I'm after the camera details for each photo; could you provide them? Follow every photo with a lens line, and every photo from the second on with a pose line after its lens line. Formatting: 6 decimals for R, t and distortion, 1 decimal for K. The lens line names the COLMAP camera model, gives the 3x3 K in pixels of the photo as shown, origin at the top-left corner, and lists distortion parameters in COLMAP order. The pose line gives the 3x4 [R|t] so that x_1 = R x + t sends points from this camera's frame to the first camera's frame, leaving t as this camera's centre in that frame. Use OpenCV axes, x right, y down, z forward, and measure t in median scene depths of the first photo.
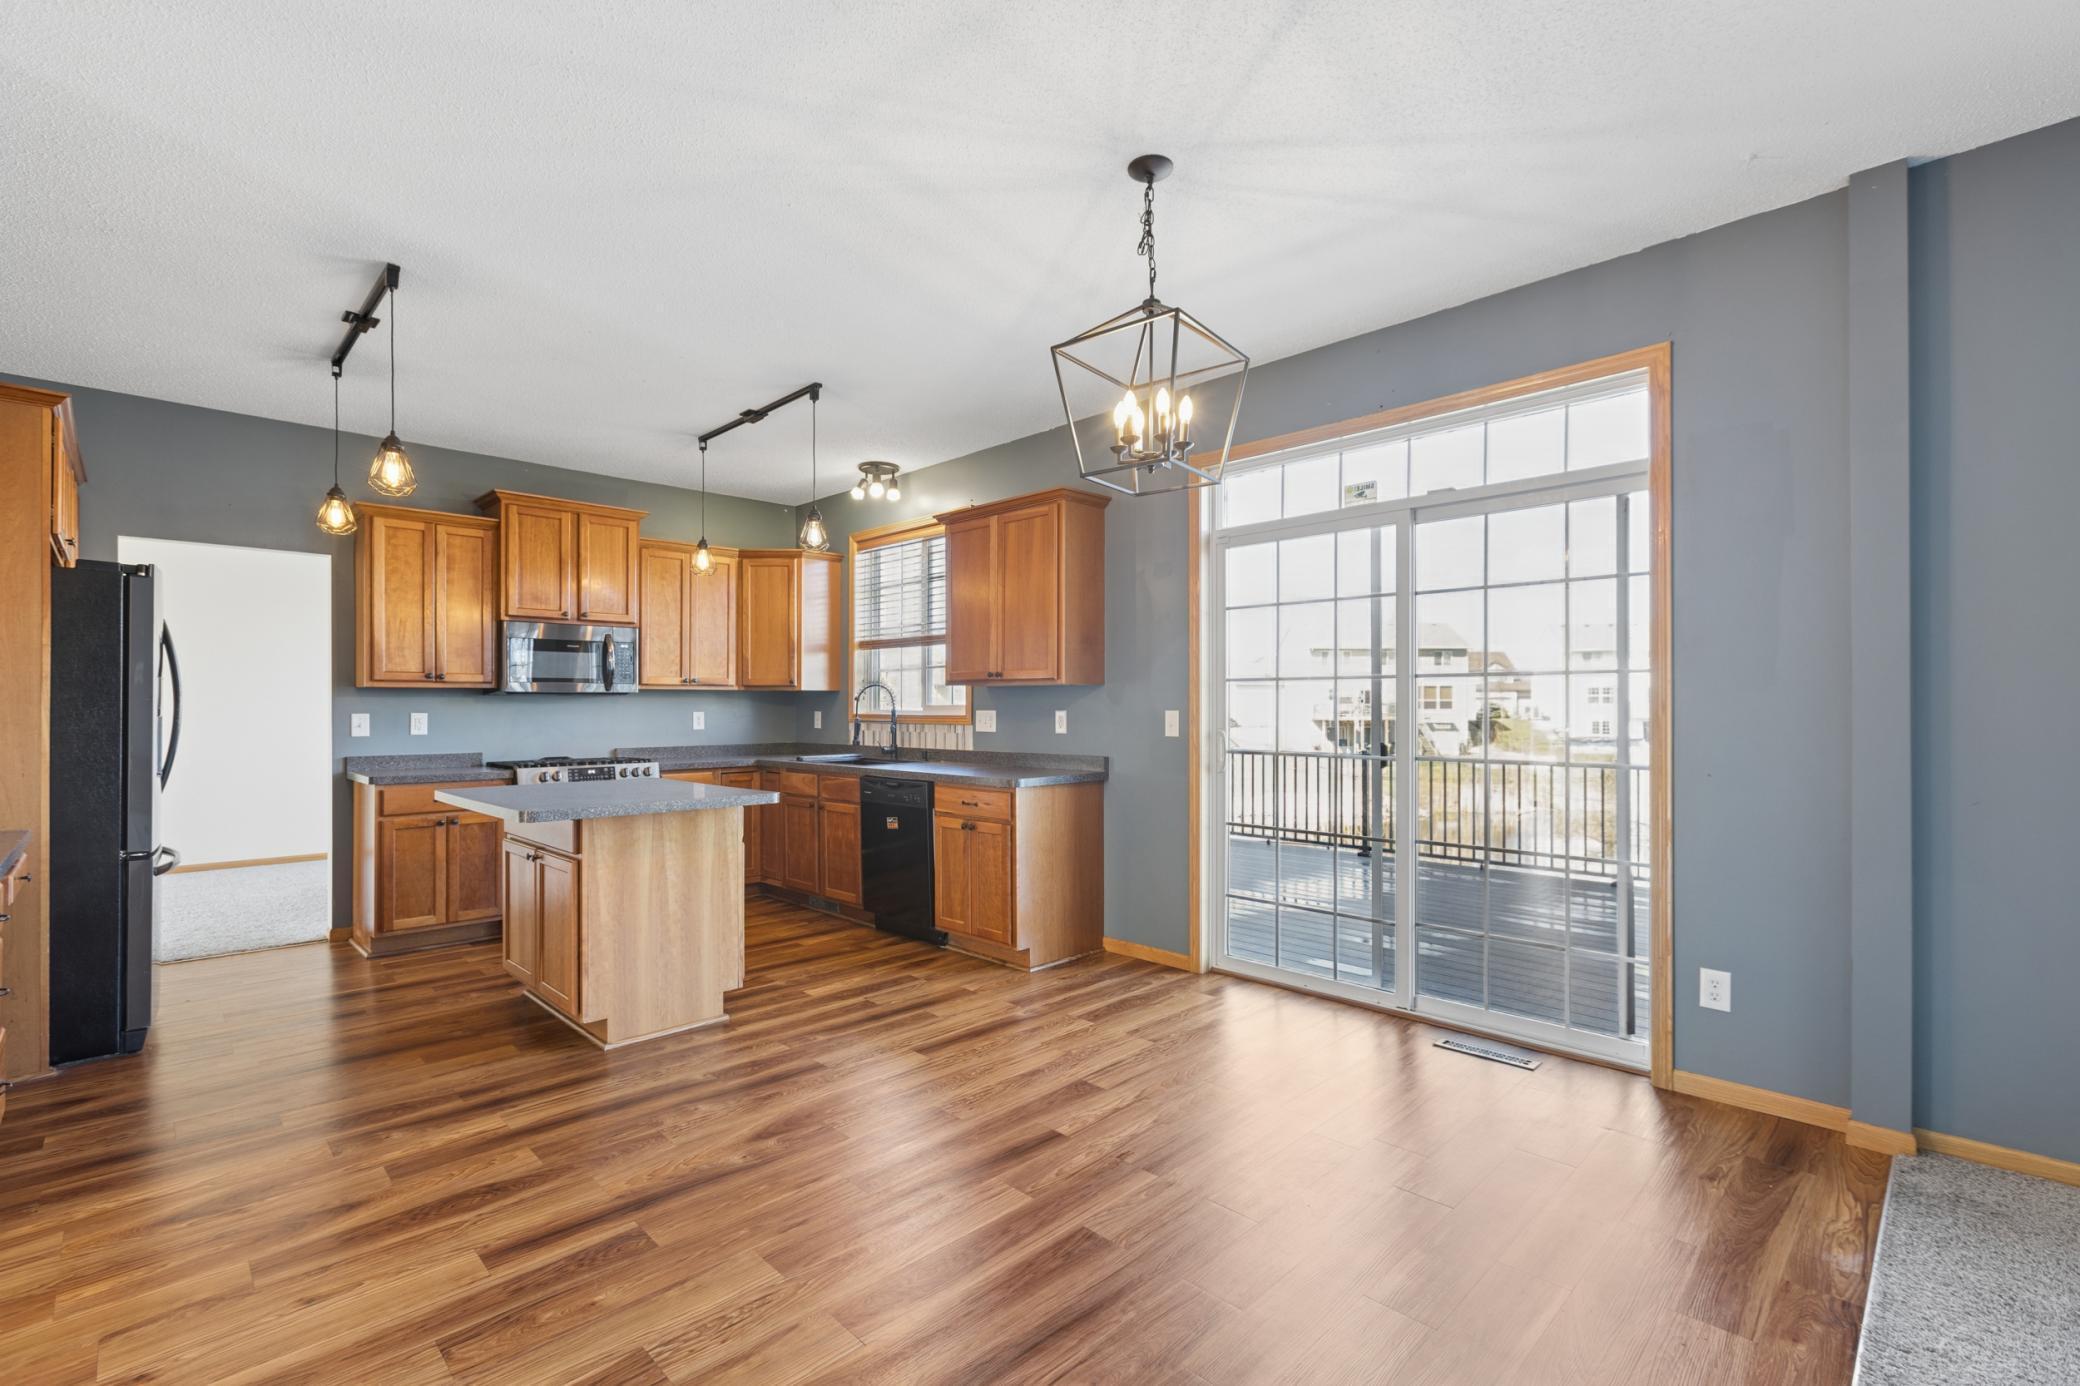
lens RADIAL K [[927.7, 0, 1043.7], [0, 927.7, 702.4], [0, 0, 1]] dist [-0.000202, -0.000219]
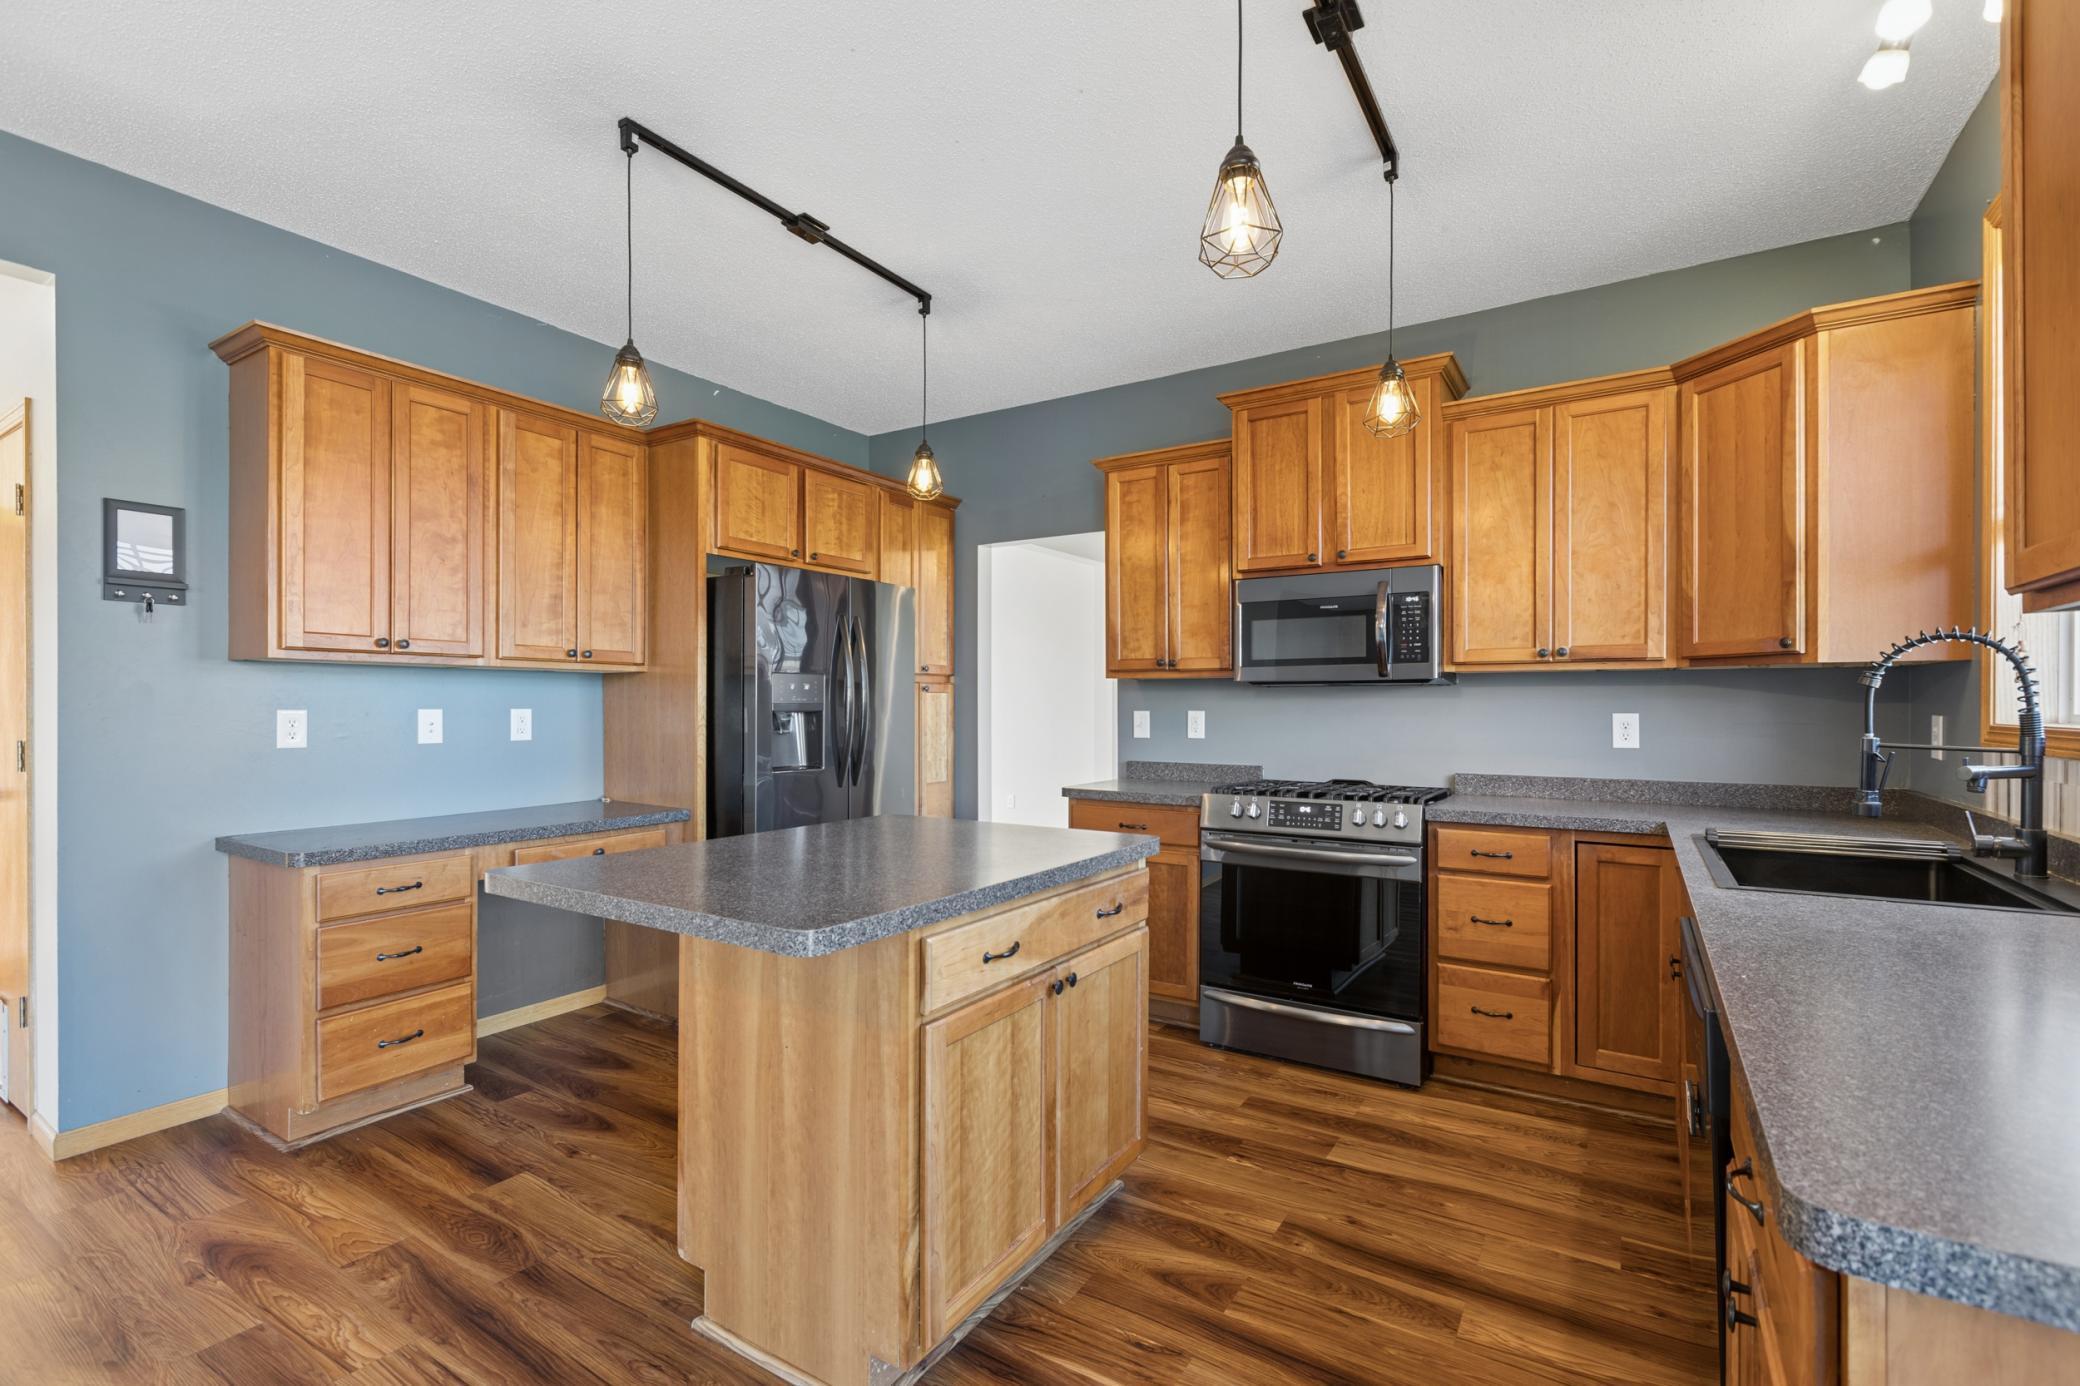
lens RADIAL K [[932.6, 0, 1033.9], [0, 932.6, 703.0], [0, 0, 1]] dist [0.000730, -0.000135]
pose [[0.218670, -0.000080, -0.975799, 0.075296], [0.002885, 0.999996, 0.000565, 0.004214], [0.975795, -0.002938, 0.218670, 0.737075]]
